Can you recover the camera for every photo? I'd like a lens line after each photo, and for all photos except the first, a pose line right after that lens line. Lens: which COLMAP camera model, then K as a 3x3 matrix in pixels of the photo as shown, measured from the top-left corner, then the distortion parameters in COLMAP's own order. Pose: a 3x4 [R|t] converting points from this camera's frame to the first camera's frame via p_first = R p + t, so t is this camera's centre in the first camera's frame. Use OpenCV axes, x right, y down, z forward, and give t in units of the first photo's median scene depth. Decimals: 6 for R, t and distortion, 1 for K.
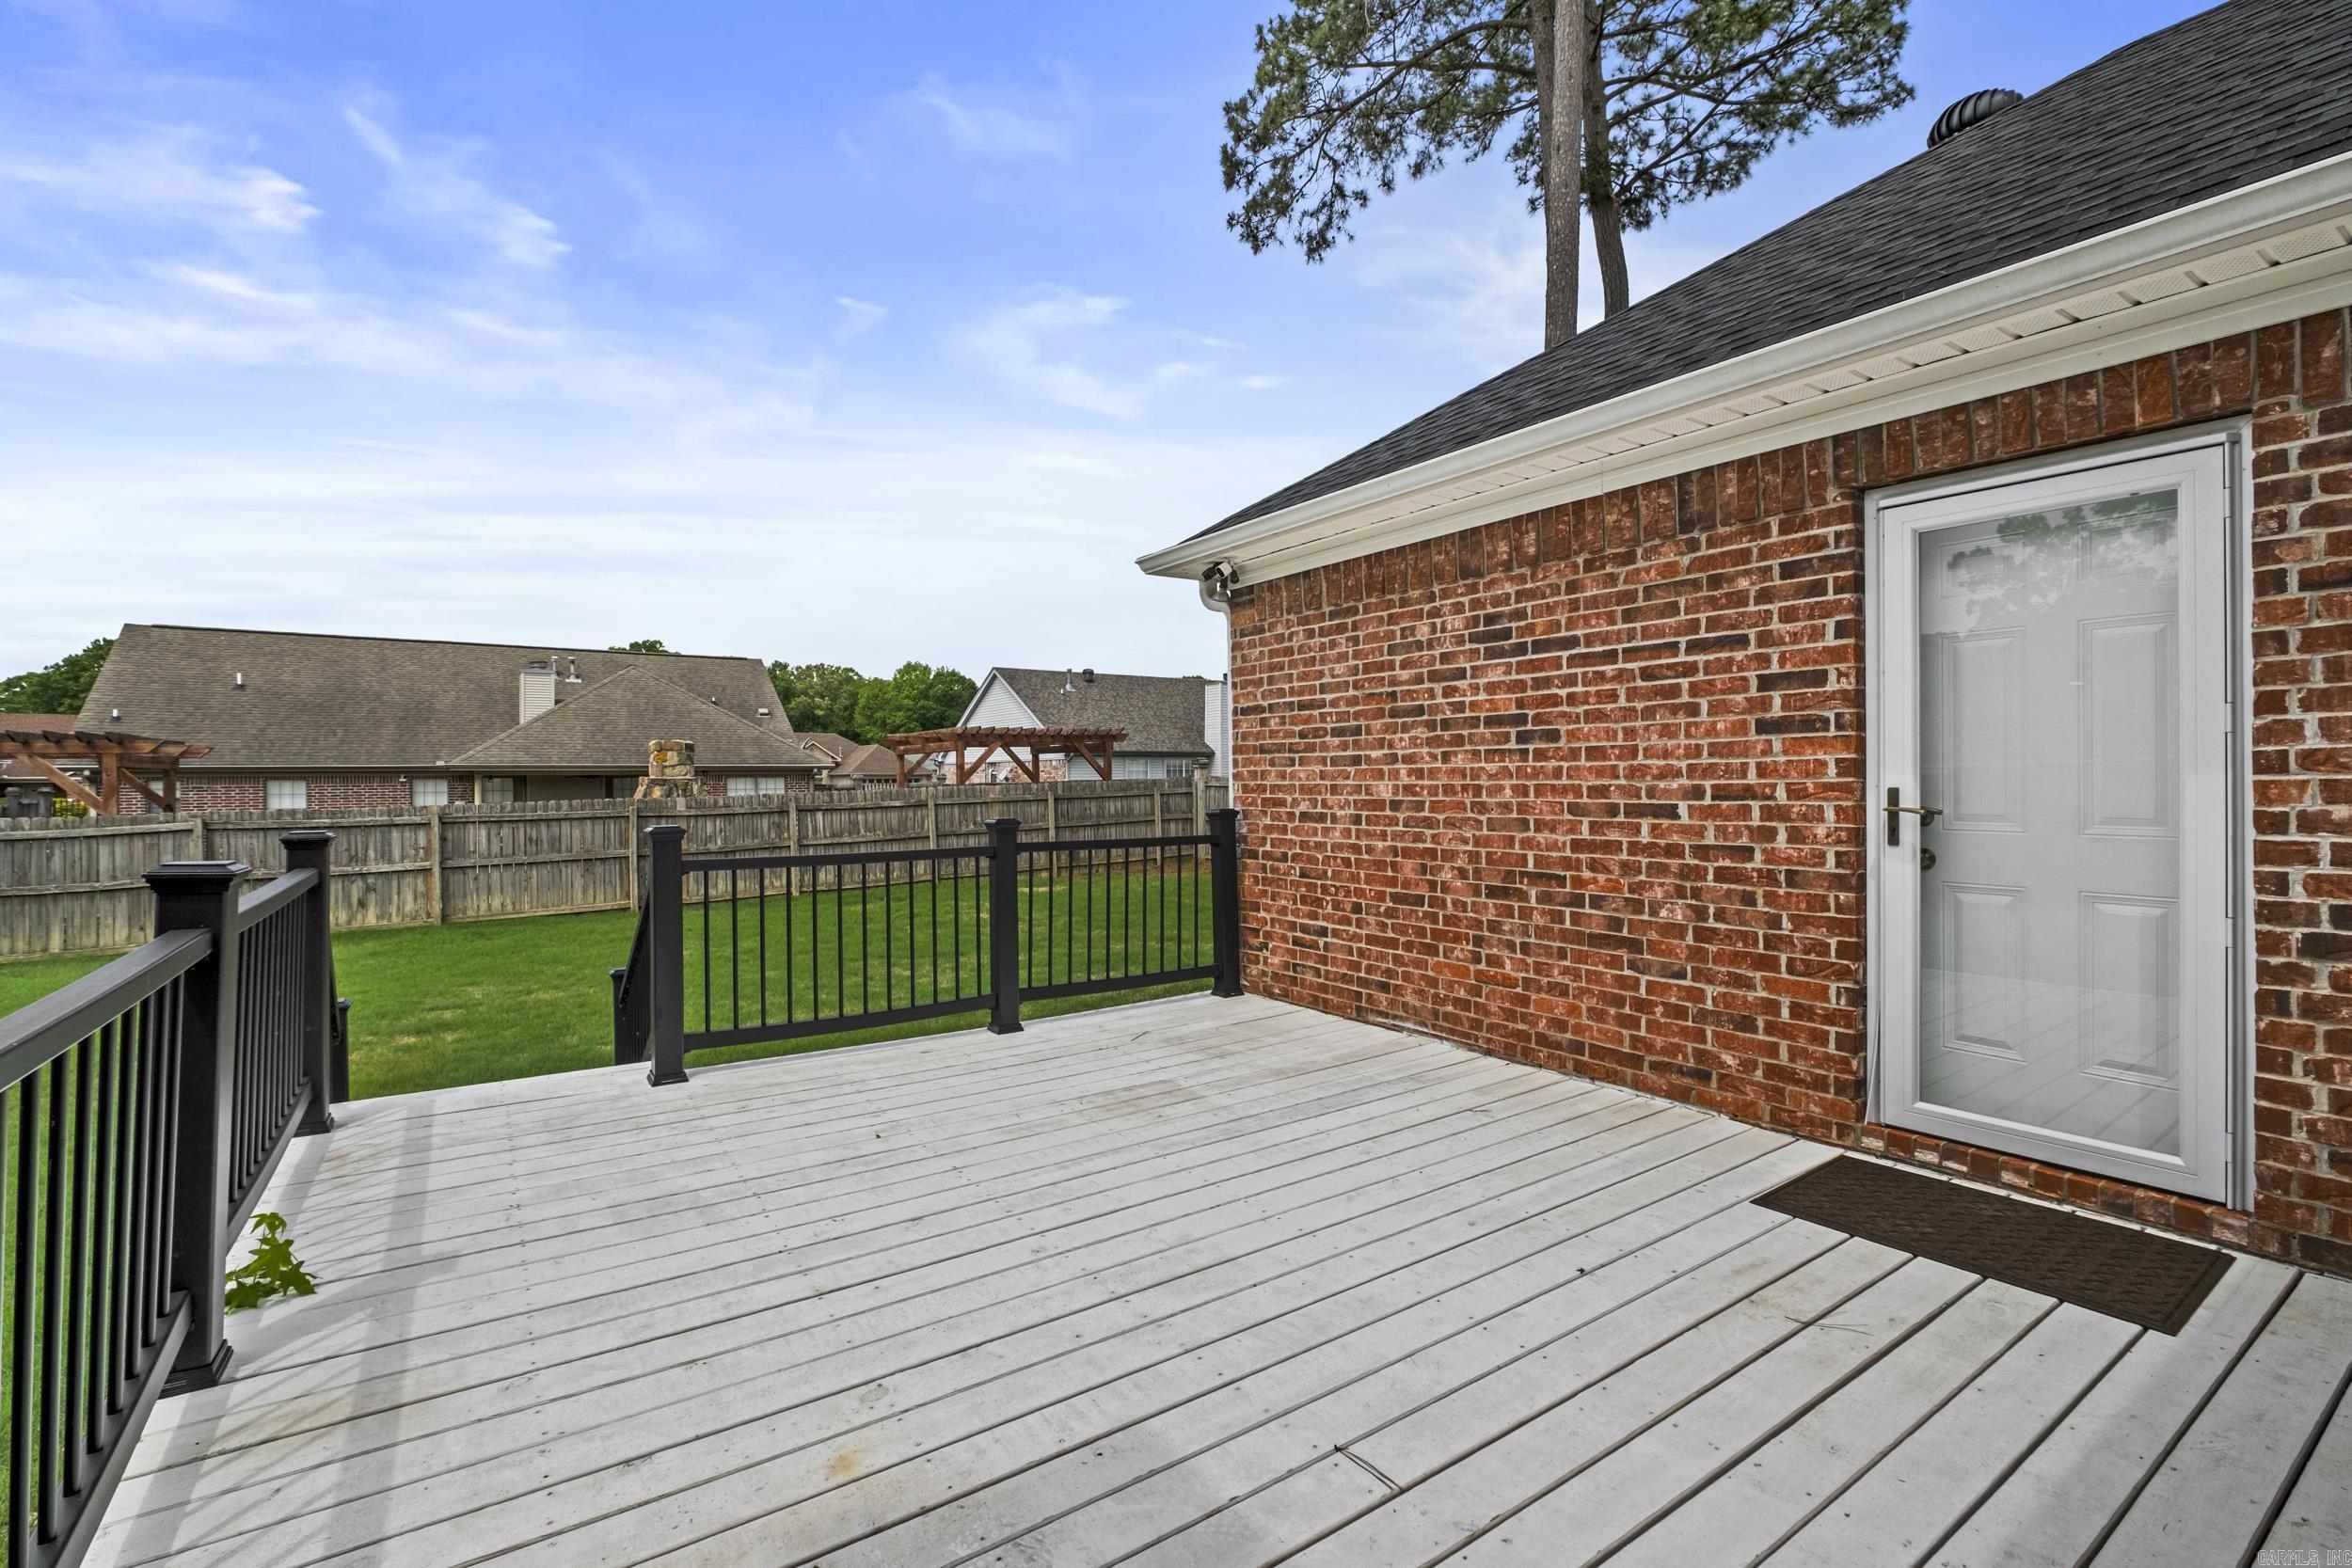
lens RADIAL K [[1027.8, 0, 1158.3], [0, 1027.8, 779.4], [0, 0, 1]] dist [-0.005320, -0.000901]
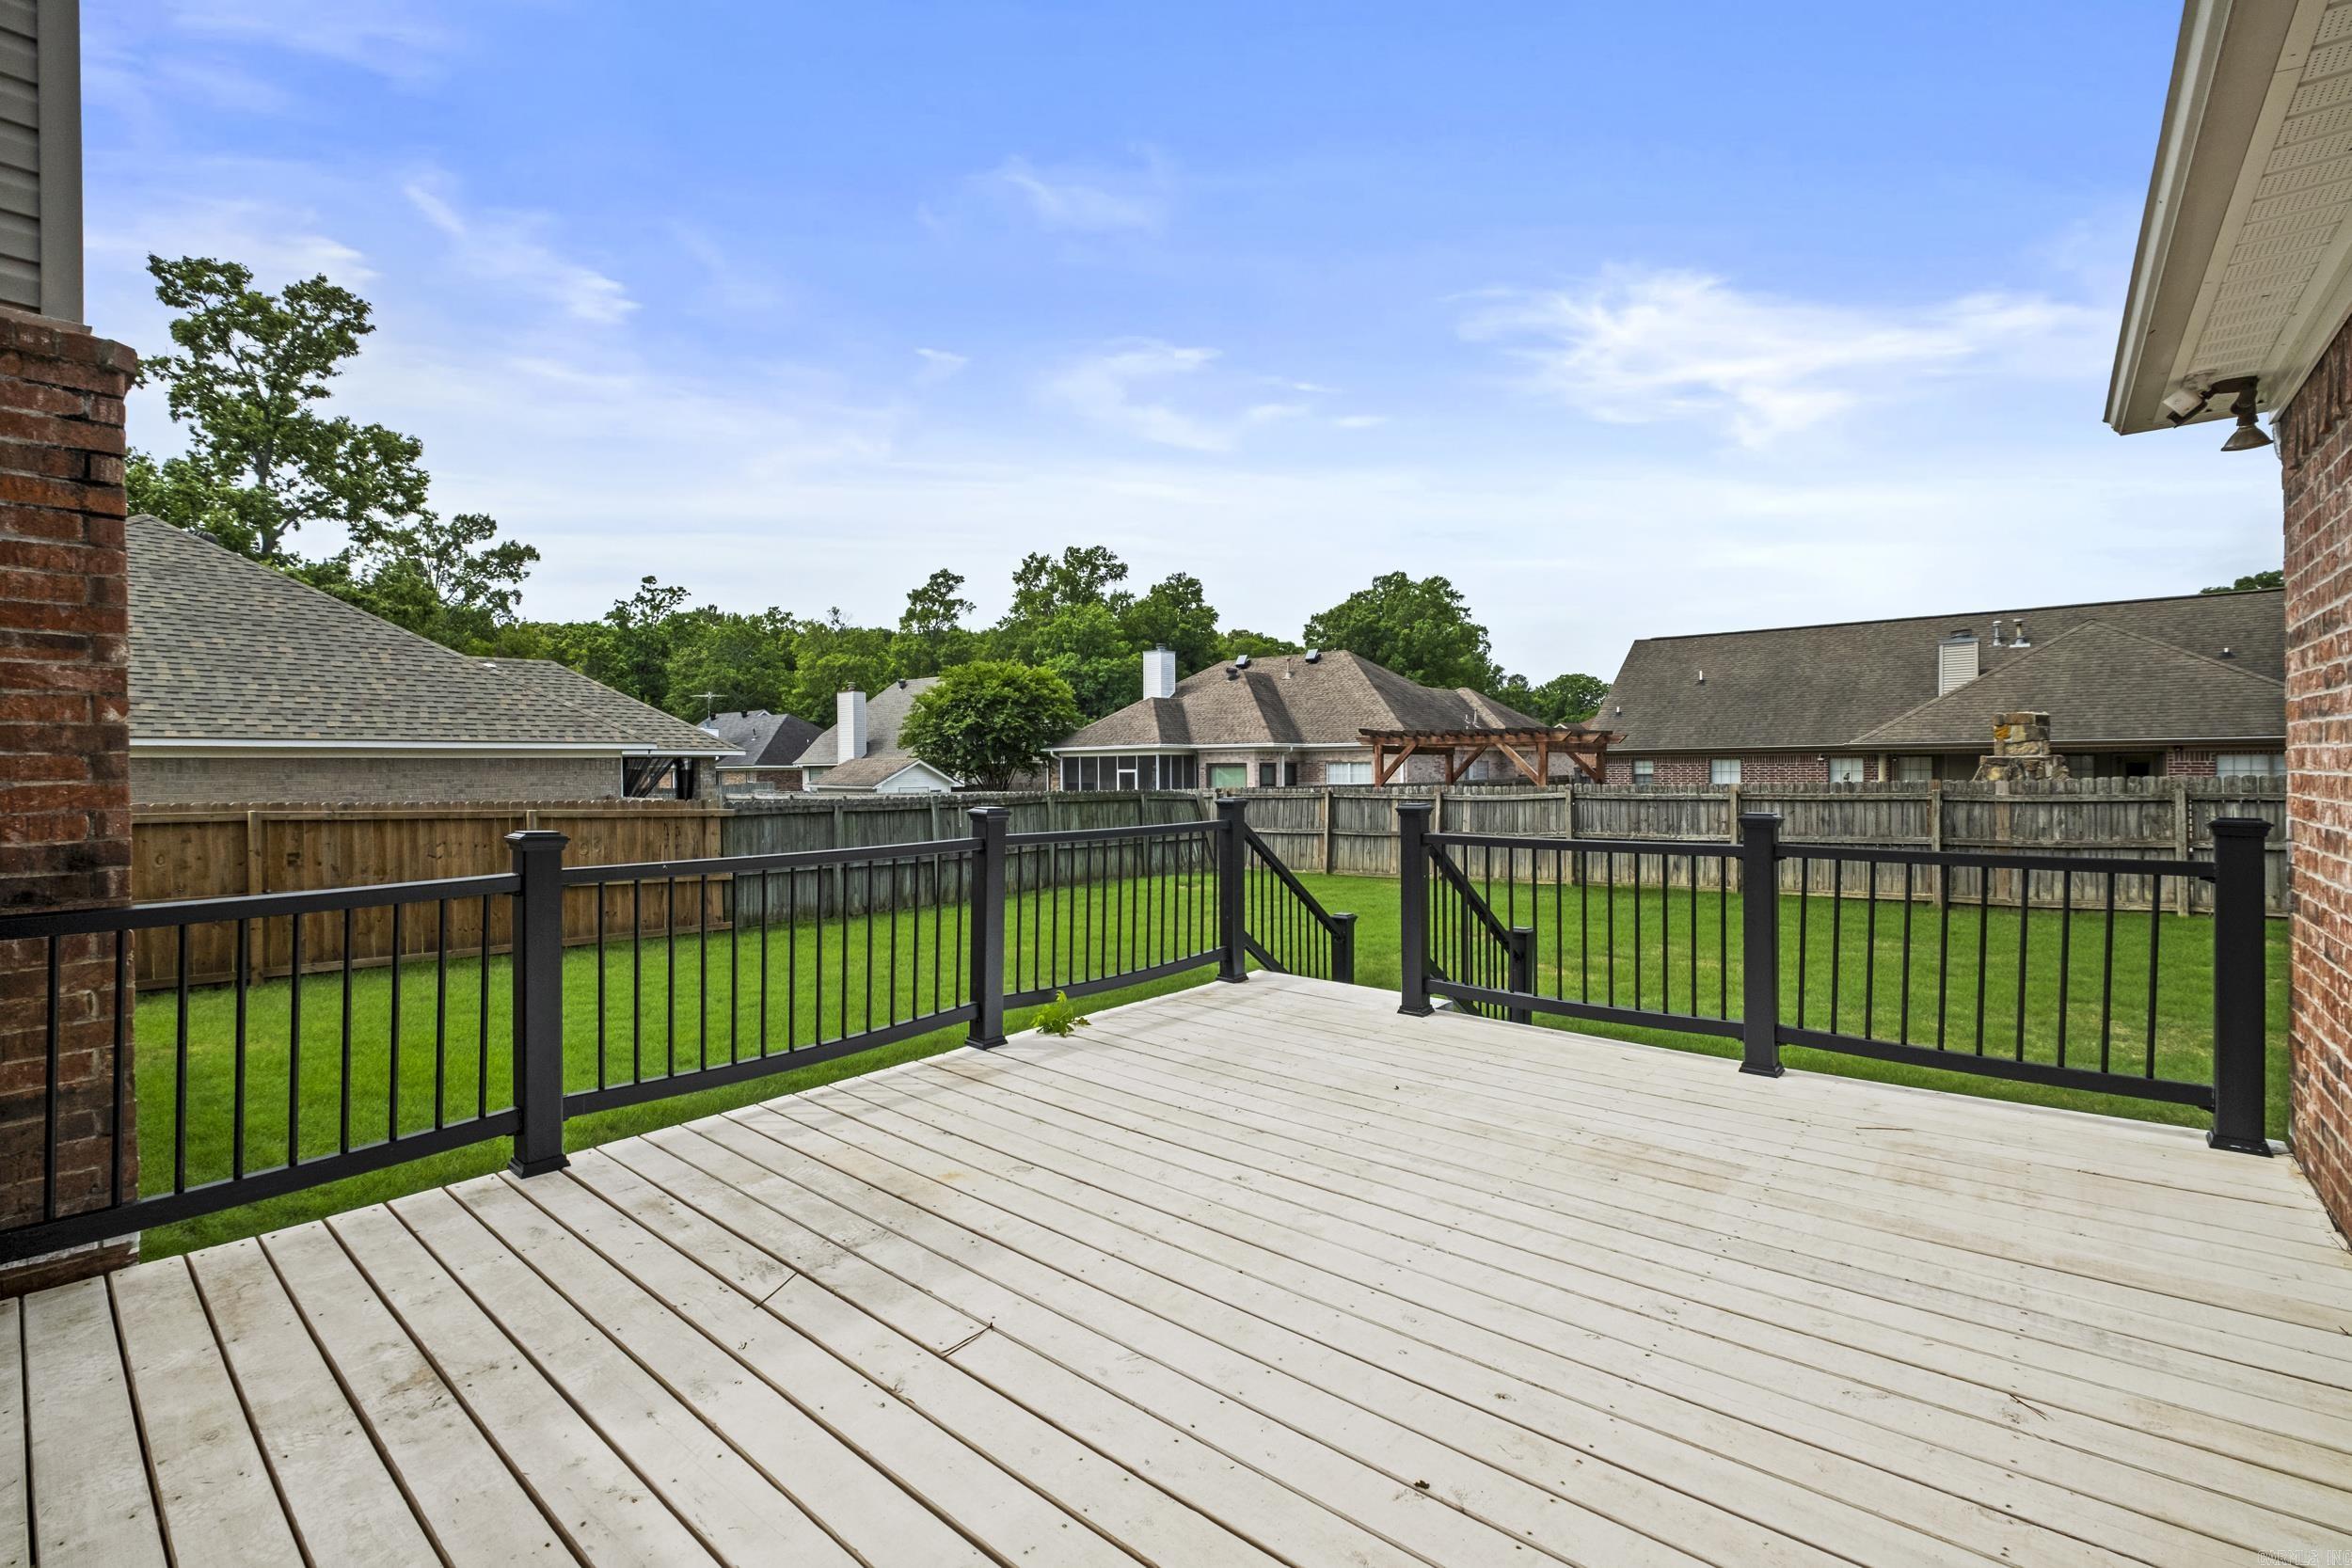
lens RADIAL K [[1027.8, 0, 1158.3], [0, 1027.8, 779.4], [0, 0, 1]] dist [-0.005320, -0.000901]
pose [[0.261750, 0.016629, -0.964992, 0.568586], [0.004757, 0.999817, 0.018519, -0.007247], [0.965124, -0.009438, 0.261623, 0.359381]]
